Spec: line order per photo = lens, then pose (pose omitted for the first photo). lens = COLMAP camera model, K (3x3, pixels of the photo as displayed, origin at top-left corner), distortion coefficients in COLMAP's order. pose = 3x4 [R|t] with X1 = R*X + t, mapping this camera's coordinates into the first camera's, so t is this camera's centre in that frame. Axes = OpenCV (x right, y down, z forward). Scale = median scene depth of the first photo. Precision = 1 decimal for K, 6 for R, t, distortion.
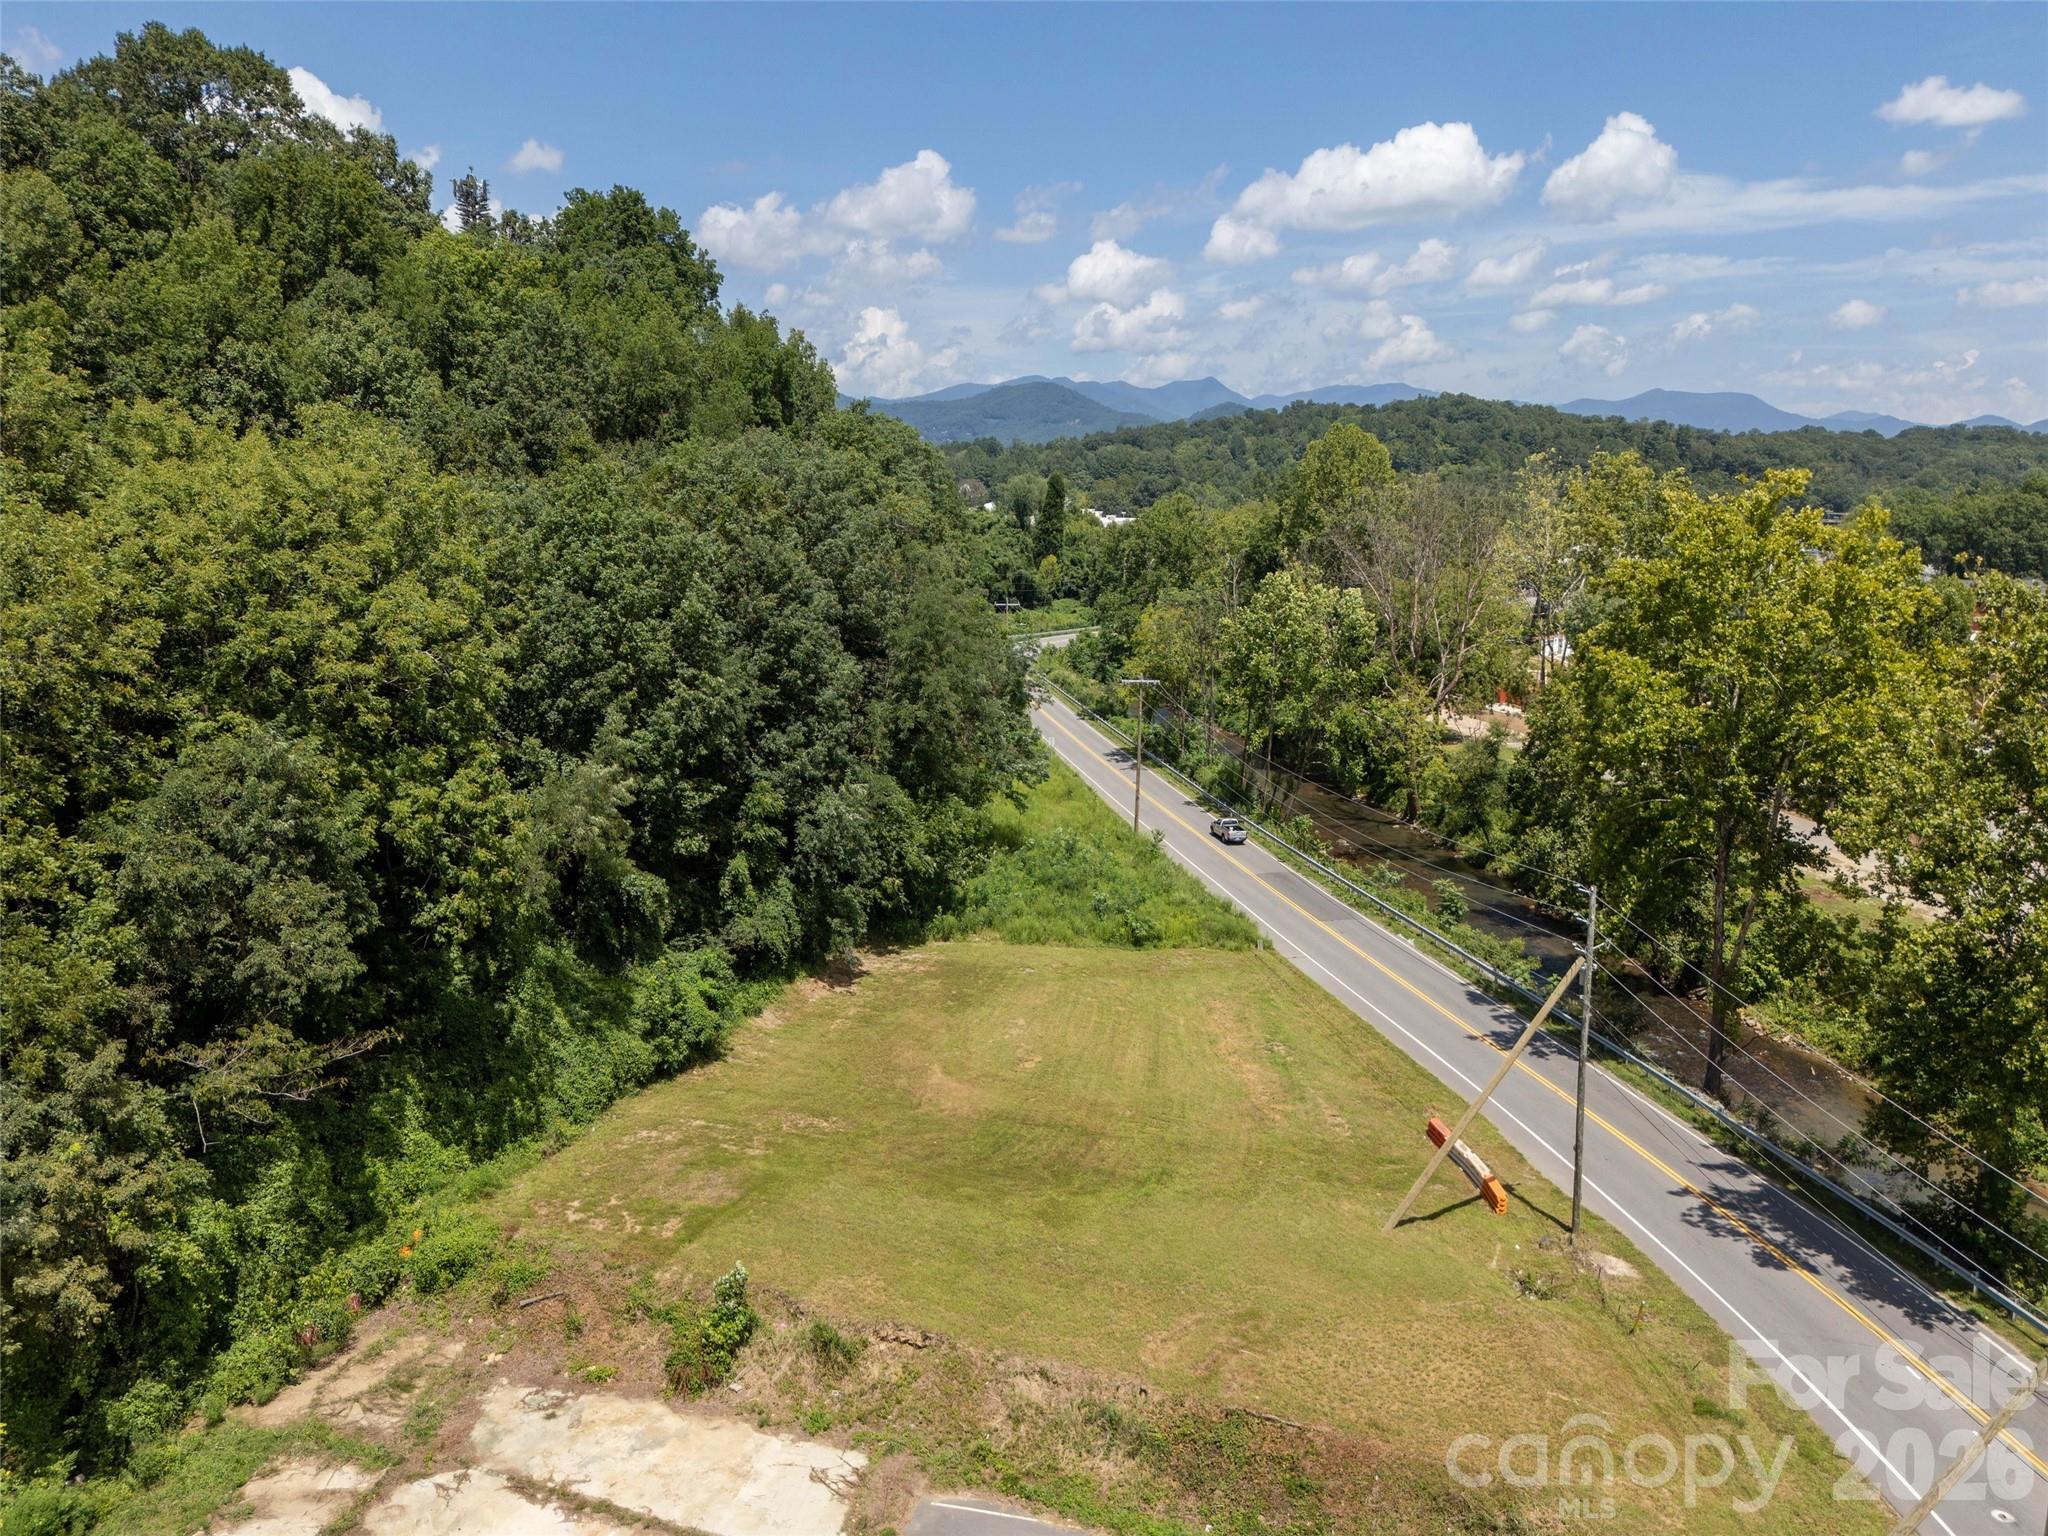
lens RADIAL K [[1411.5, 0, 1015.0], [0, 1411.5, 732.9], [0, 0, 1]] dist [0.095575, -0.066240]
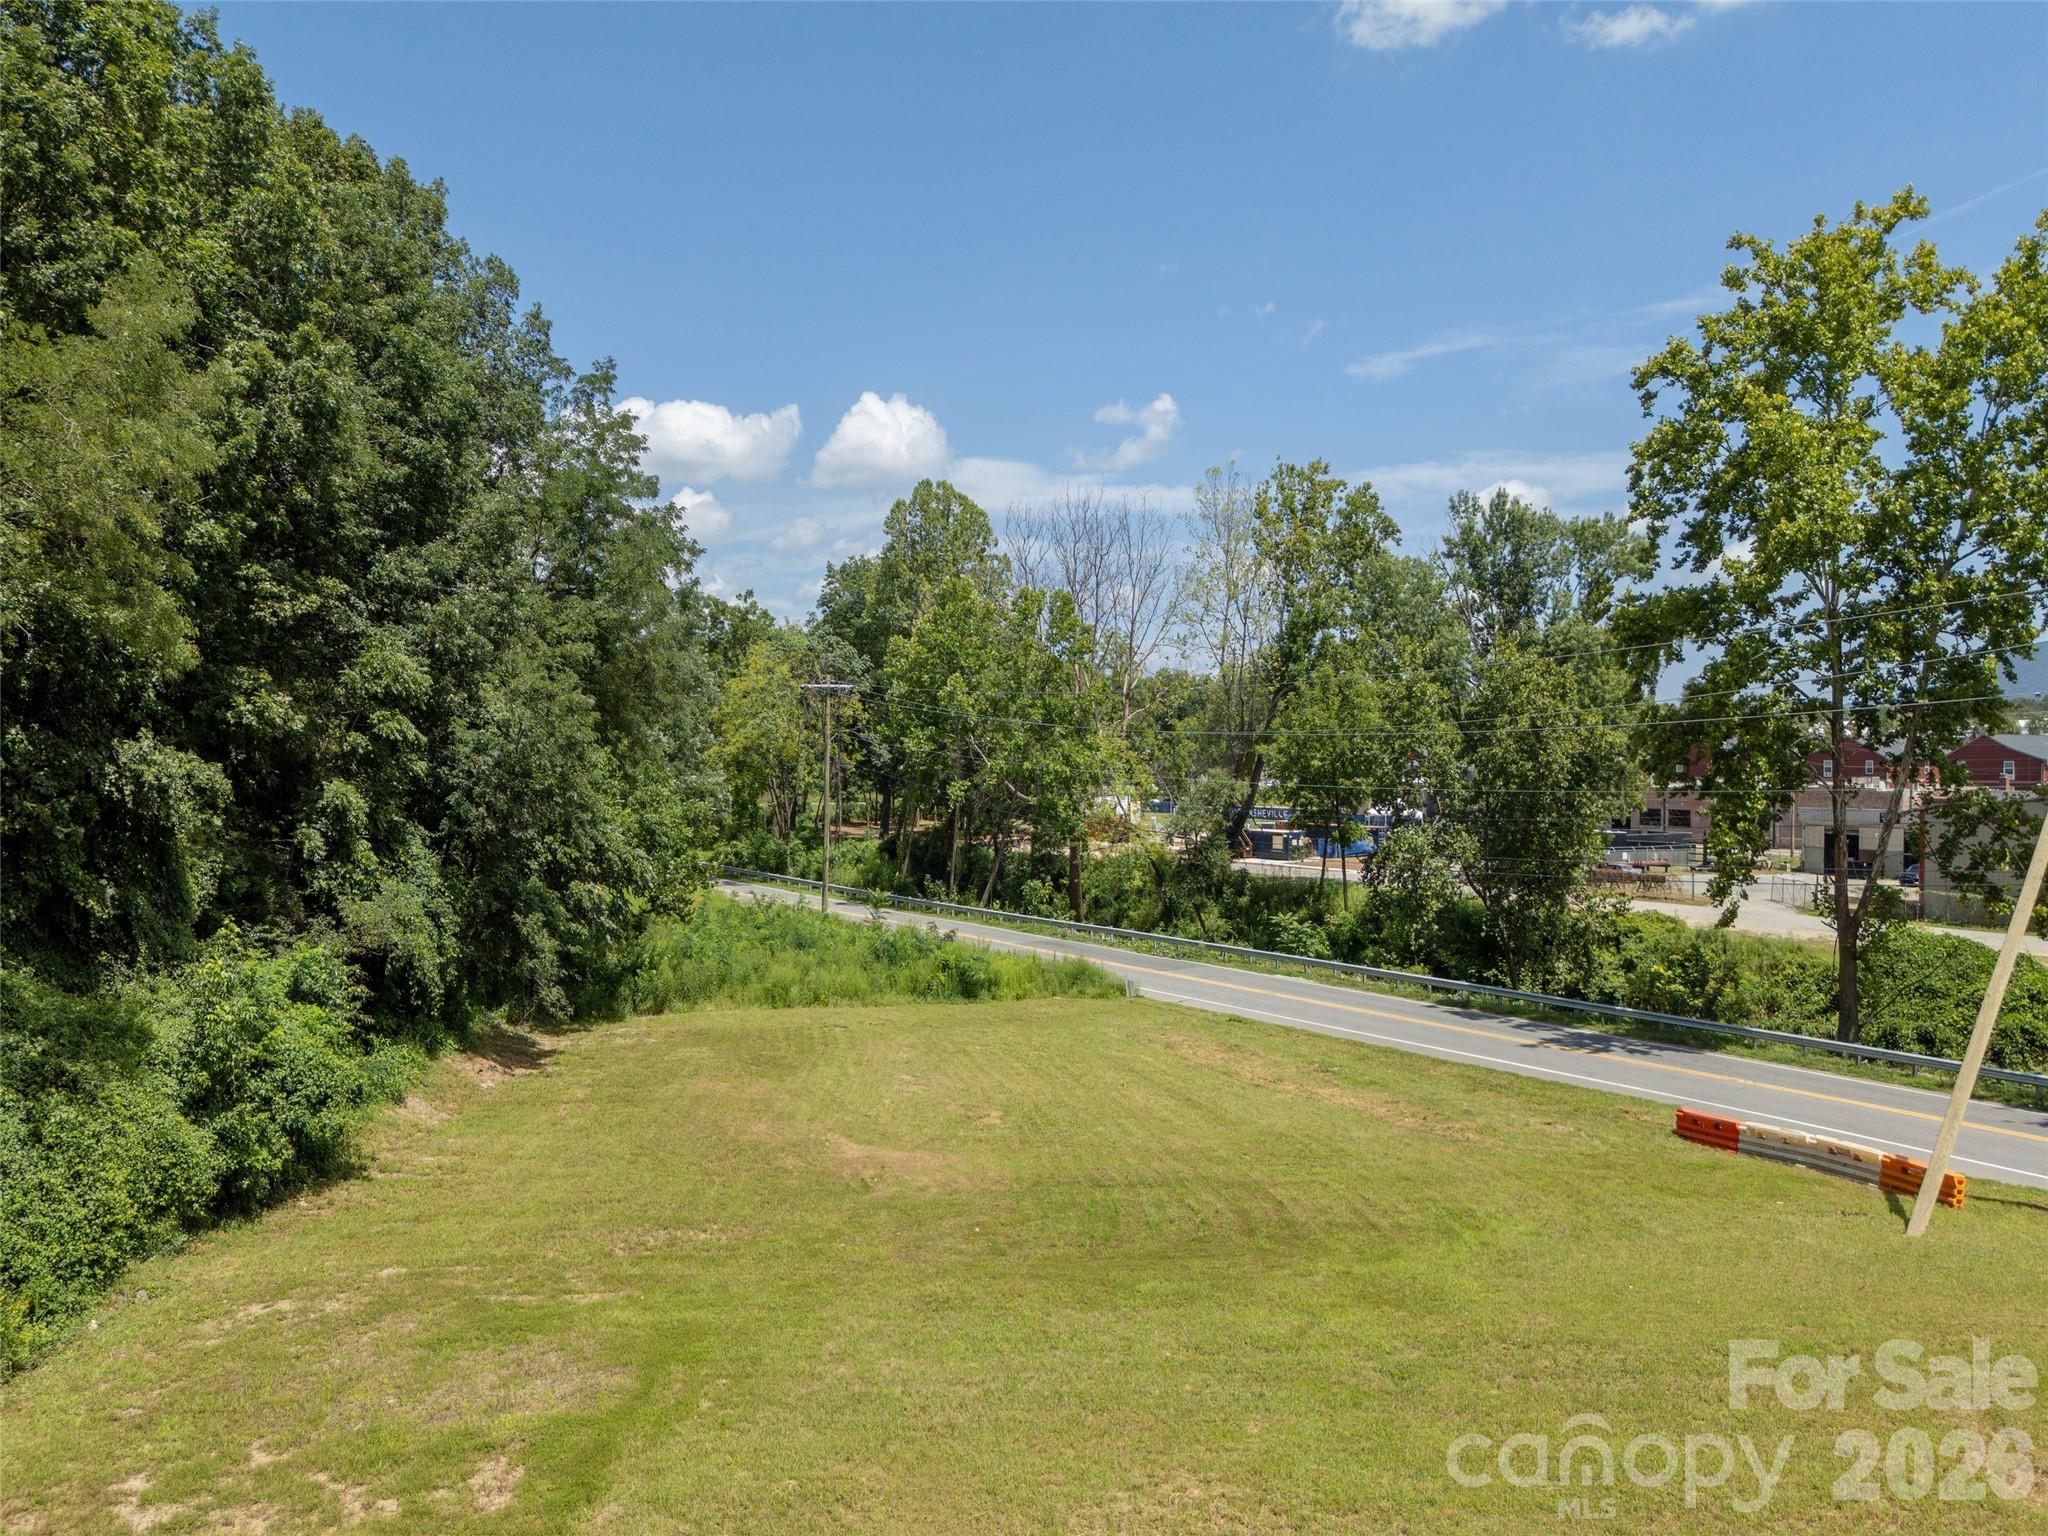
lens RADIAL K [[1543.0, 0, 988.5], [0, 1543.0, 770.3], [0, 0, 1]] dist [0.048100, -0.001246]
pose [[0.922598, -0.015893, 0.385435, -0.220341], [0.074779, 0.987567, -0.138272, 0.195889], [-0.378446, 0.156392, 0.912316, 0.489525]]
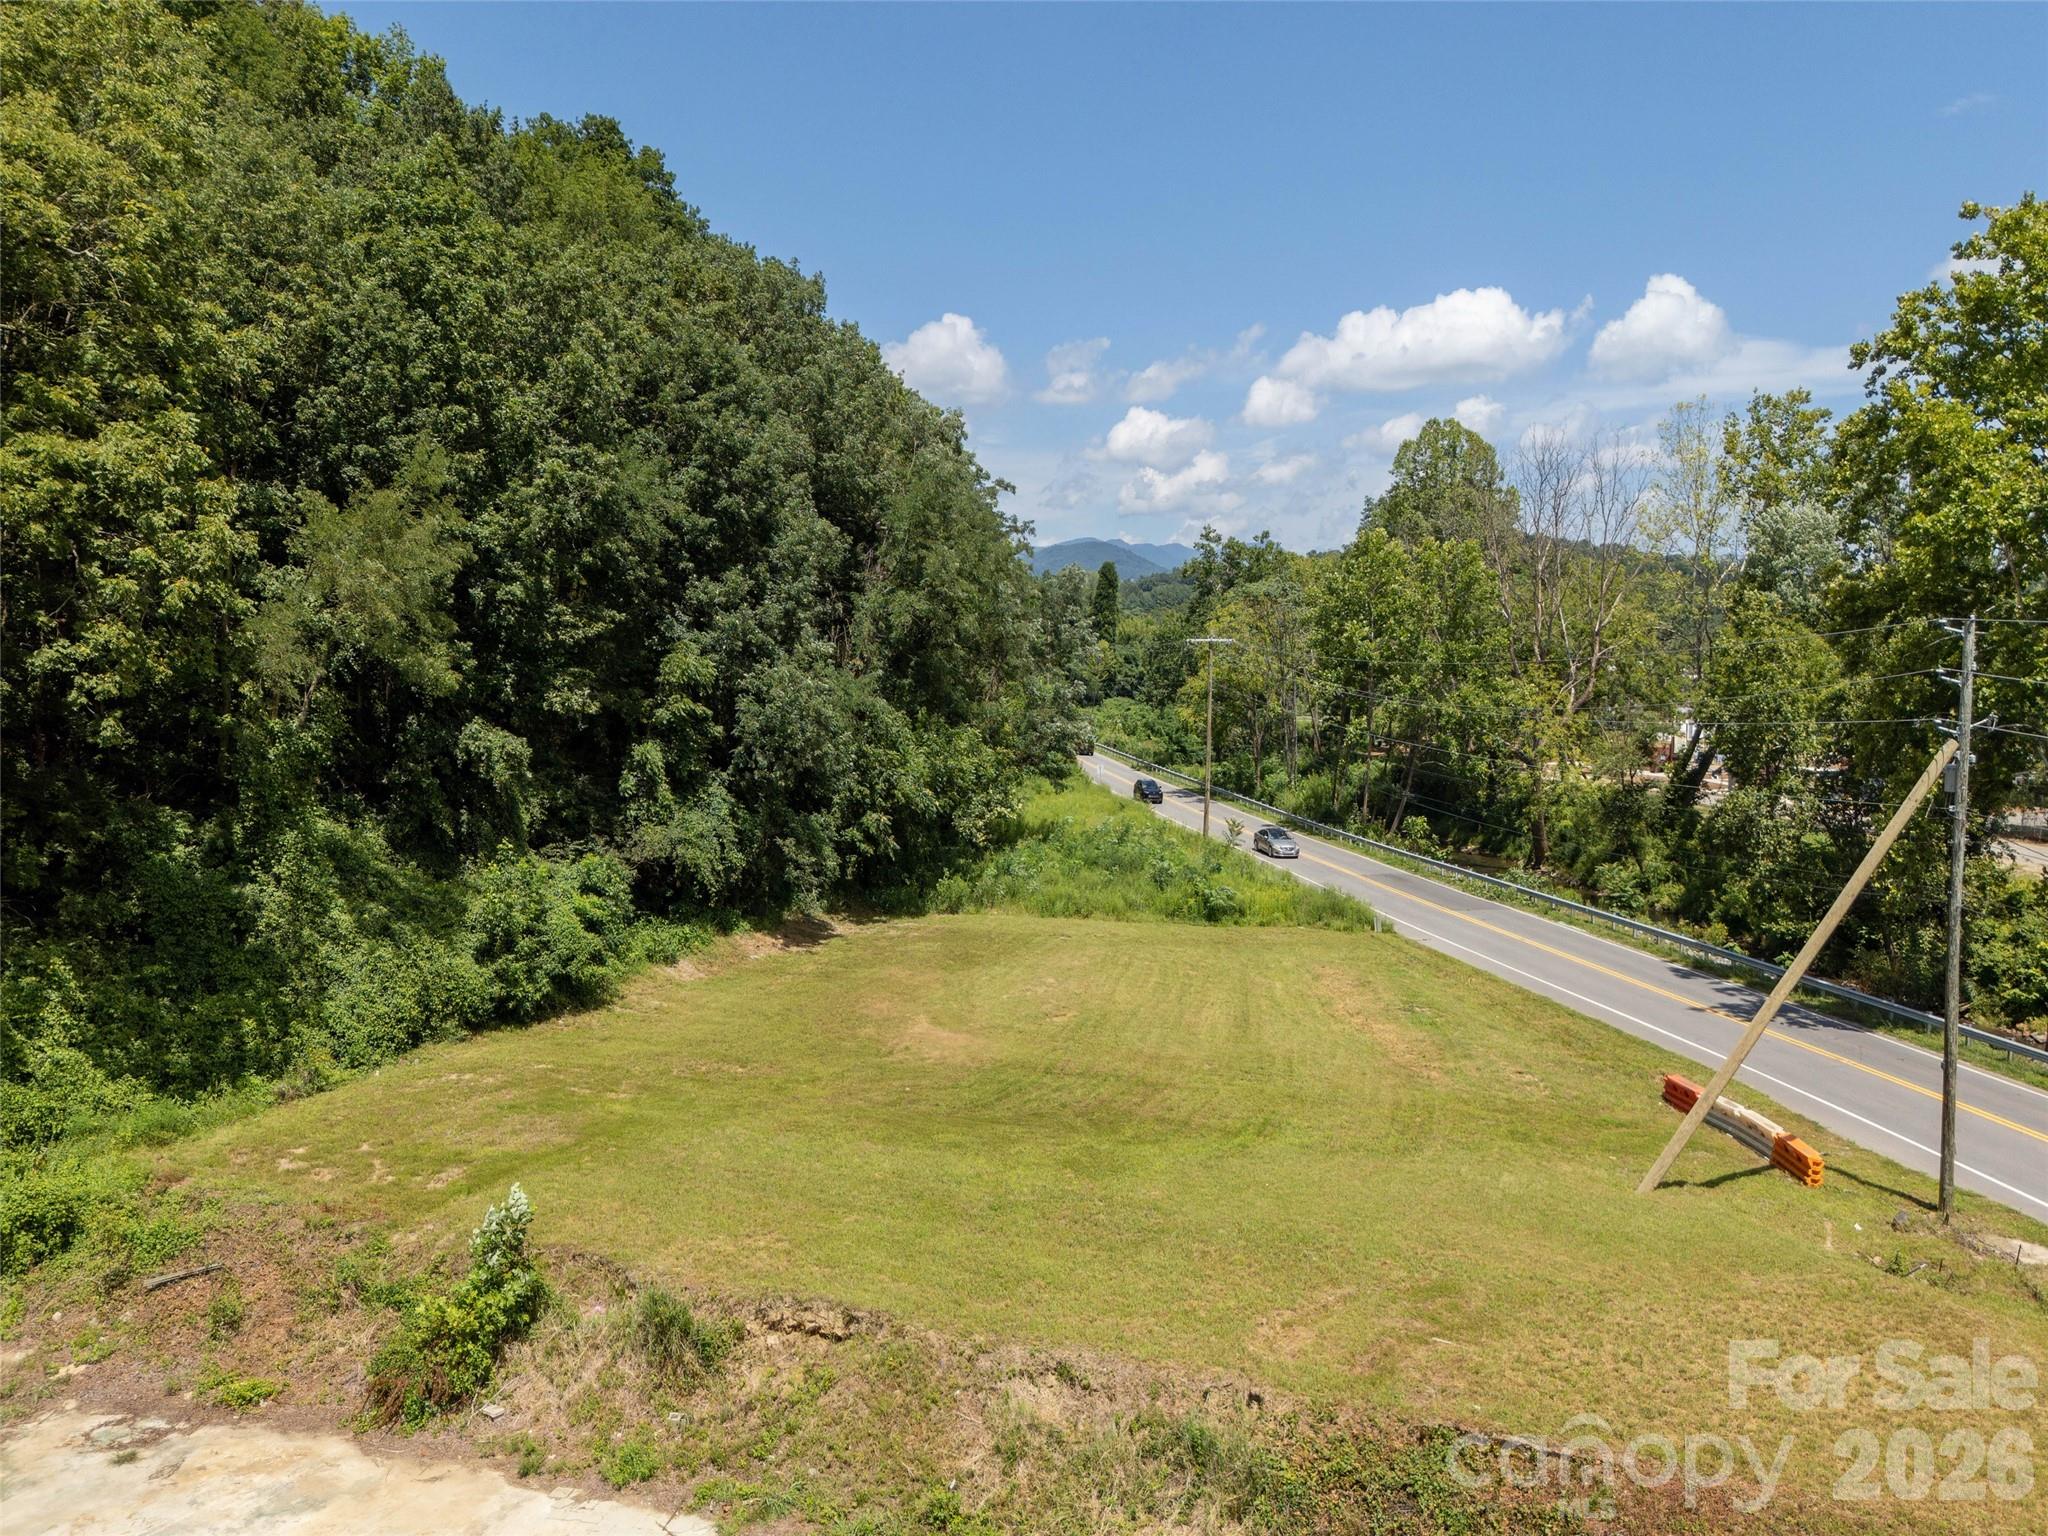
lens RADIAL K [[1492.2, 0, 1062.5], [0, 1492.2, 767.2], [0, 0, 1]] dist [0.072219, -0.039879]
pose [[0.999996, -0.000543, -0.002840, 0.014351], [0.000290, 0.996082, -0.088432, 0.187137], [0.002877, 0.088431, 0.996078, 0.291732]]
